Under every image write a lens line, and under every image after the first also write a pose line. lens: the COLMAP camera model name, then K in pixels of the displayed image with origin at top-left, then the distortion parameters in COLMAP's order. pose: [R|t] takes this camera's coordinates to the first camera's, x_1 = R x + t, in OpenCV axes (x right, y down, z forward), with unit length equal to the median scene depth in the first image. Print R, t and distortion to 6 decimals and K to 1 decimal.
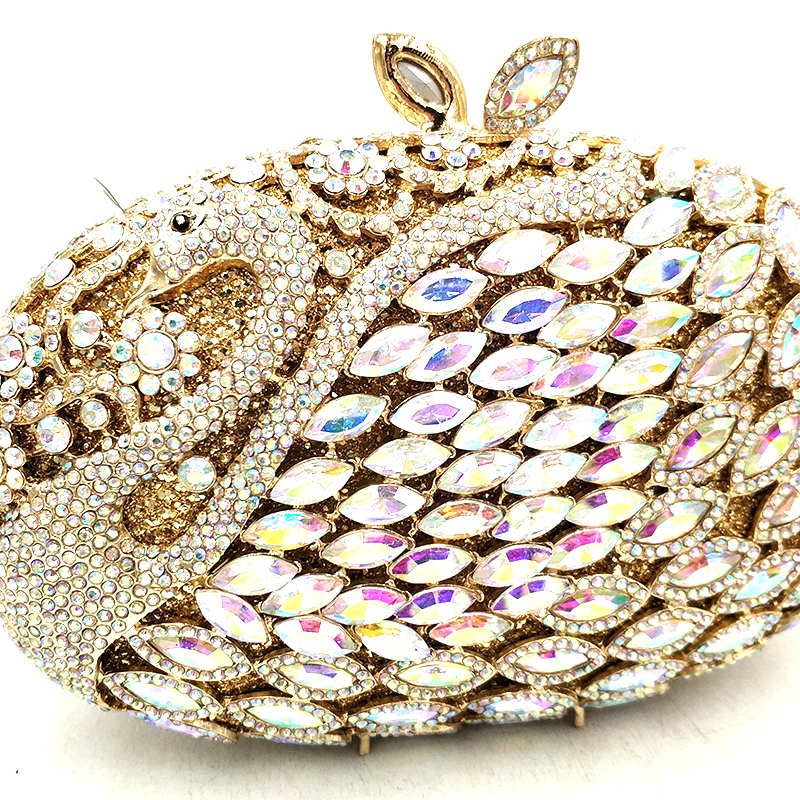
lens RADIAL K [[935.6, 0, 344.4], [0, 935.6, 401.0], [0, 0, 1]] dist [0.103878, -0.524853]
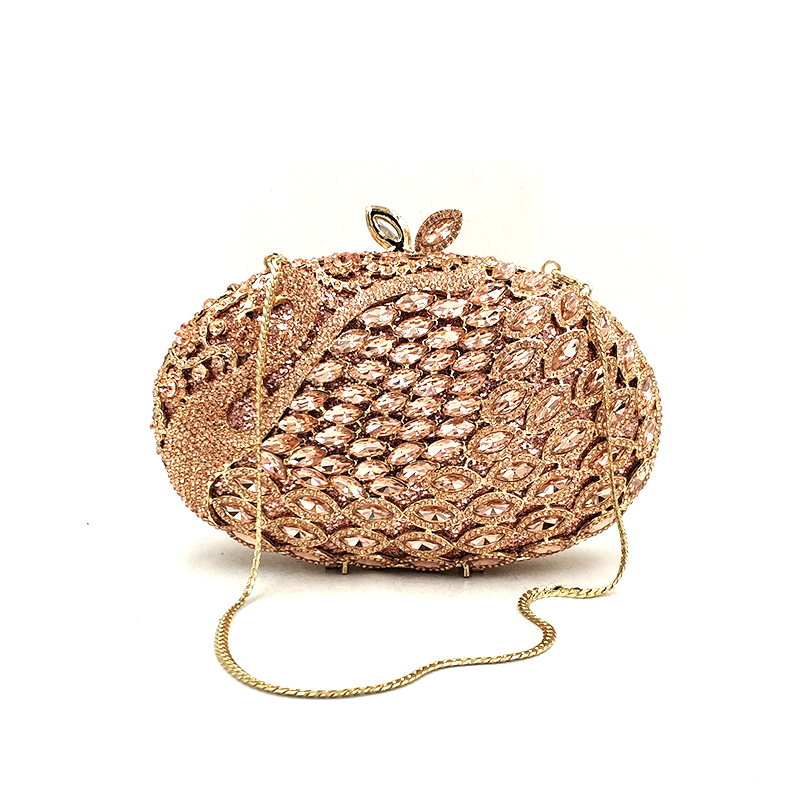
lens RADIAL K [[864.7, 0, 404.4], [0, 864.7, 464.7], [0, 0, 1]] dist [0.084673, -0.005907]
pose [[0.987161, 0.062142, -0.147145, 0.469808], [-0.081635, 0.988097, -0.130382, 0.464332], [0.137291, 0.140720, 0.980484, -0.889352]]
